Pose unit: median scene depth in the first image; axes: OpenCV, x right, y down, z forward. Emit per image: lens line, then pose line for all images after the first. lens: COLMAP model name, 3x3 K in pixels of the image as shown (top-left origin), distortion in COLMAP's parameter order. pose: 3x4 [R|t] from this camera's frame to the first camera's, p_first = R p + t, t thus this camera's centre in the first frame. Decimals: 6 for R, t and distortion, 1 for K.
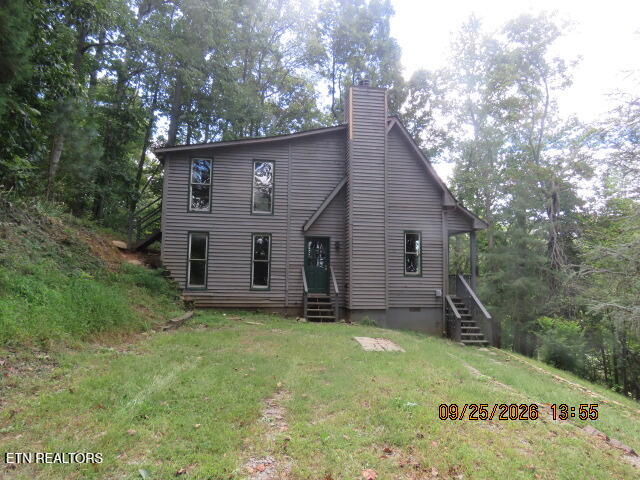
lens RADIAL K [[407.6, 0, 319.0], [0, 407.6, 240.9], [0, 0, 1]] dist [-0.007750, 0.000188]
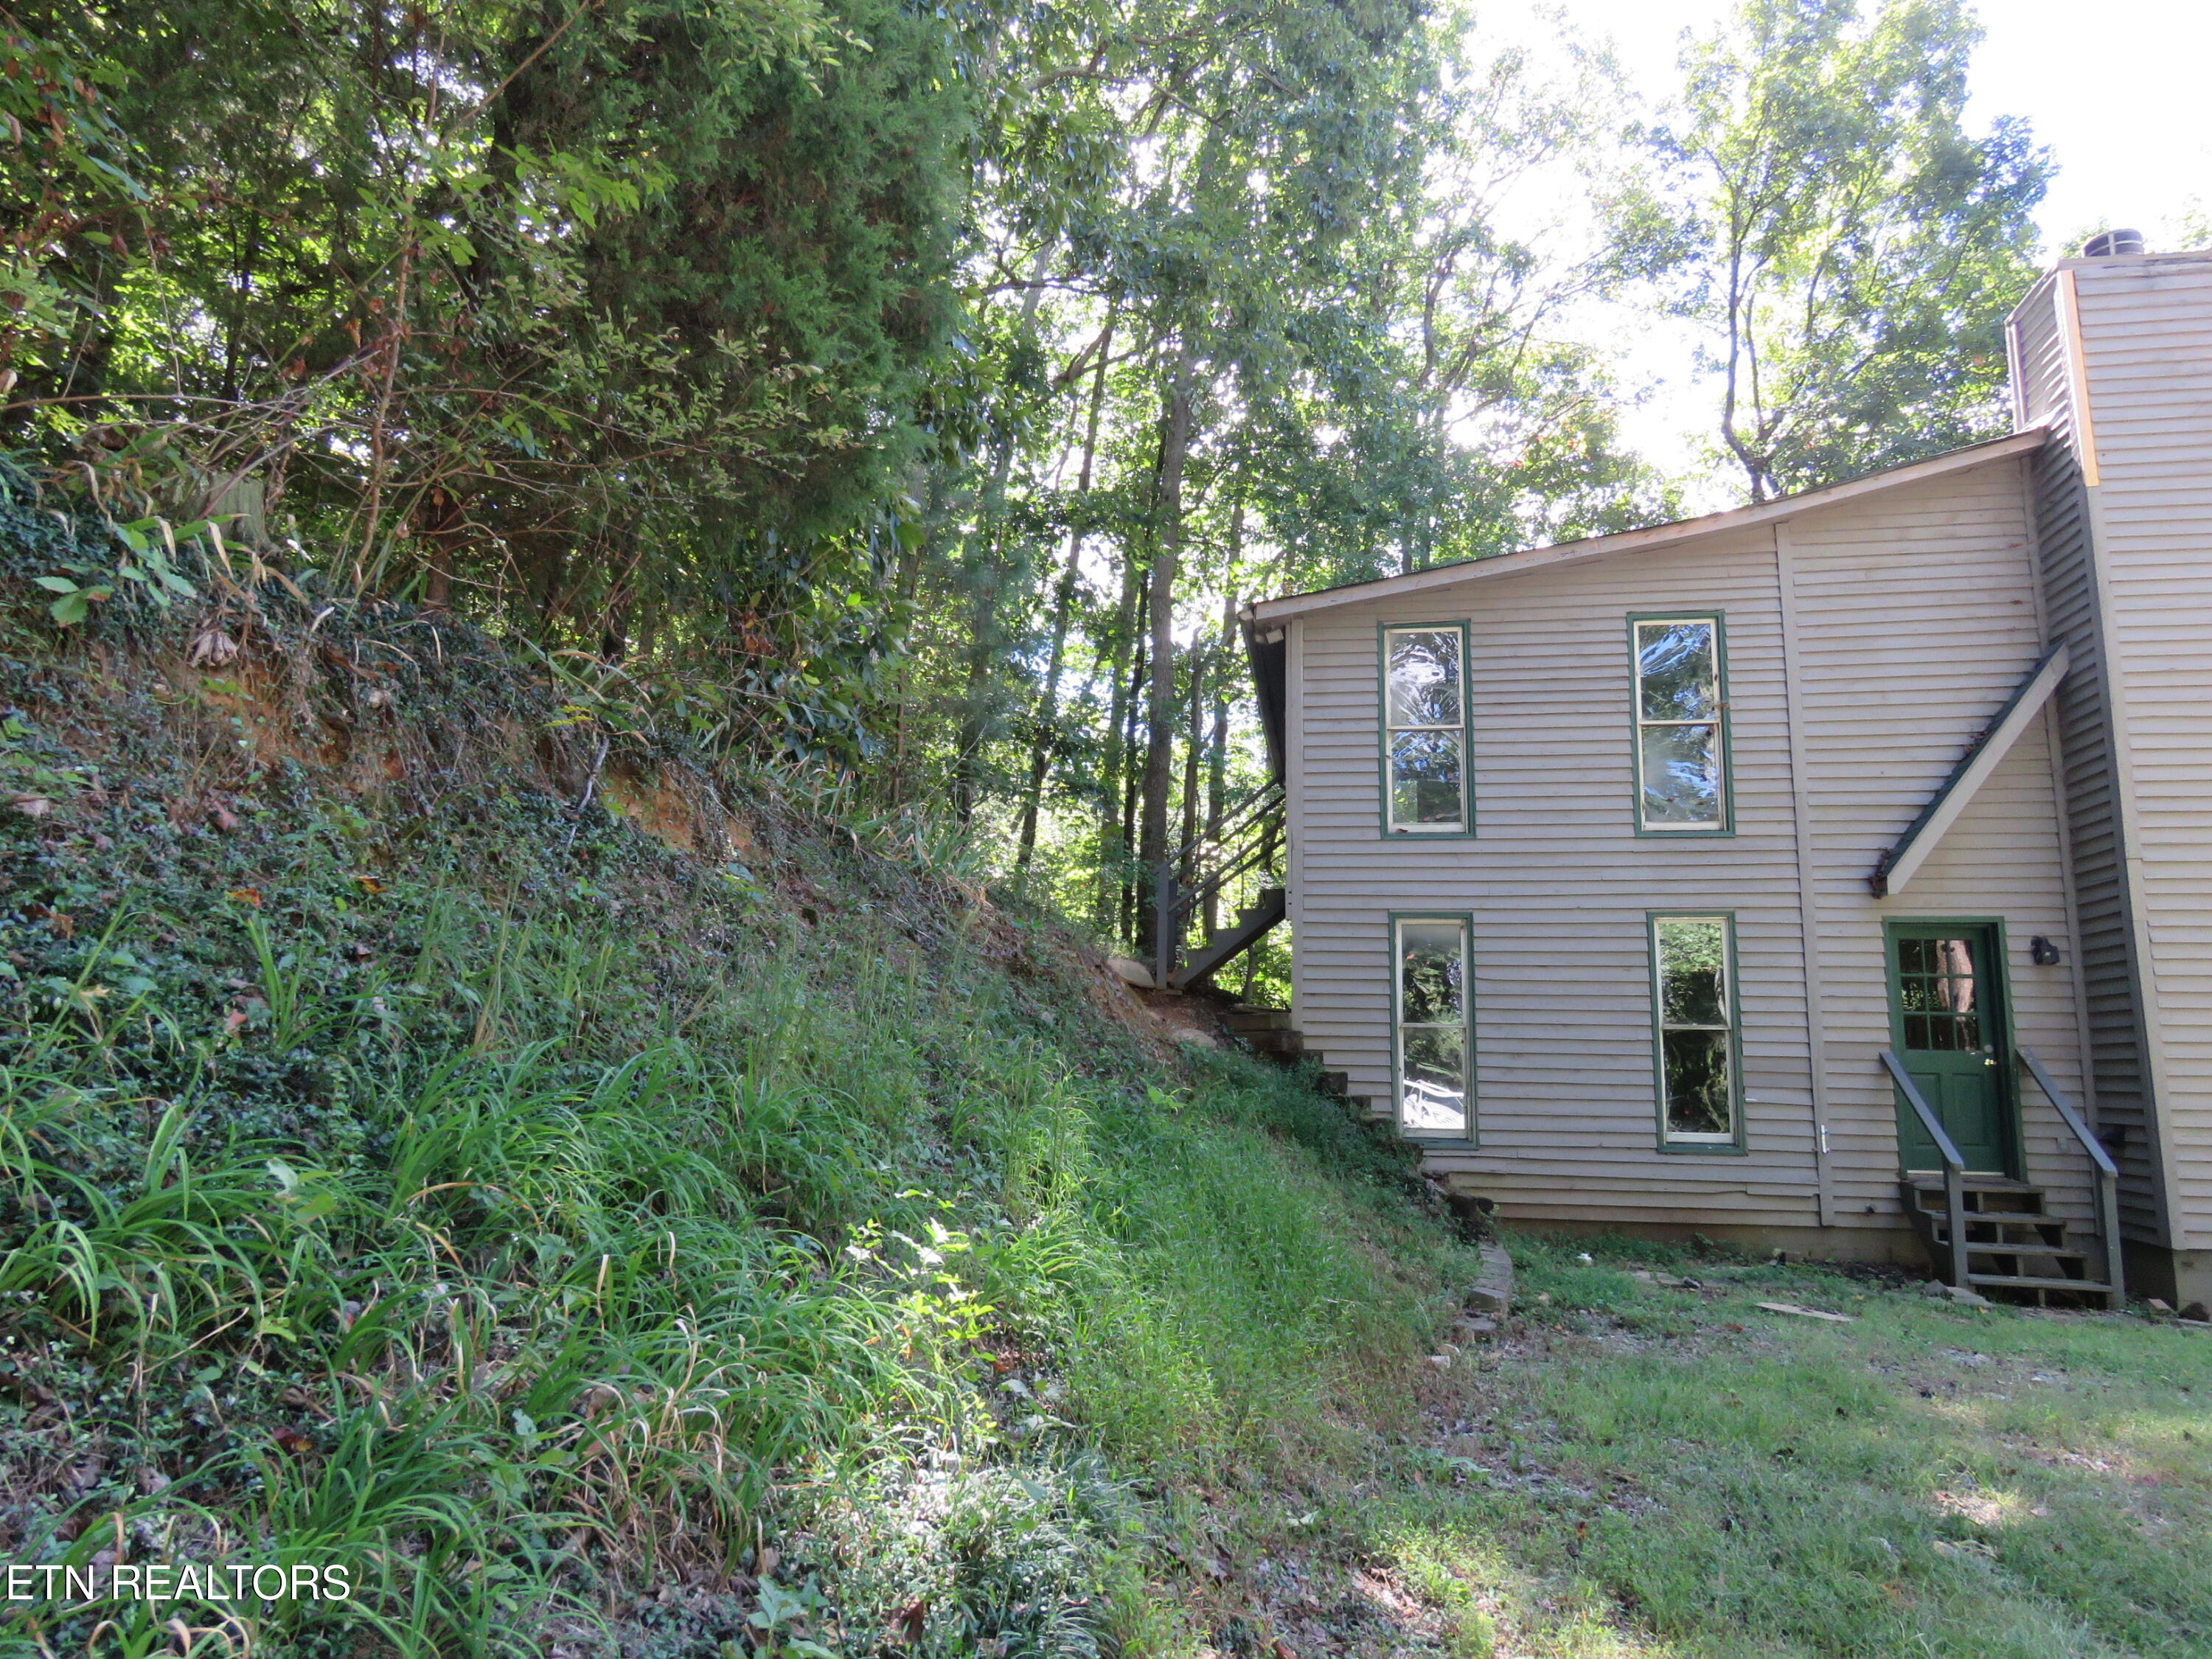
lens RADIAL K [[1408.7, 0, 1102.4], [0, 1408.7, 832.8], [0, 0, 1]] dist [-0.007750, 0.000188]
pose [[0.944764, -0.052781, -0.323475, -0.199461], [0.026334, 0.995982, -0.085599, -0.003106], [0.326693, 0.072352, 0.942357, 0.101097]]
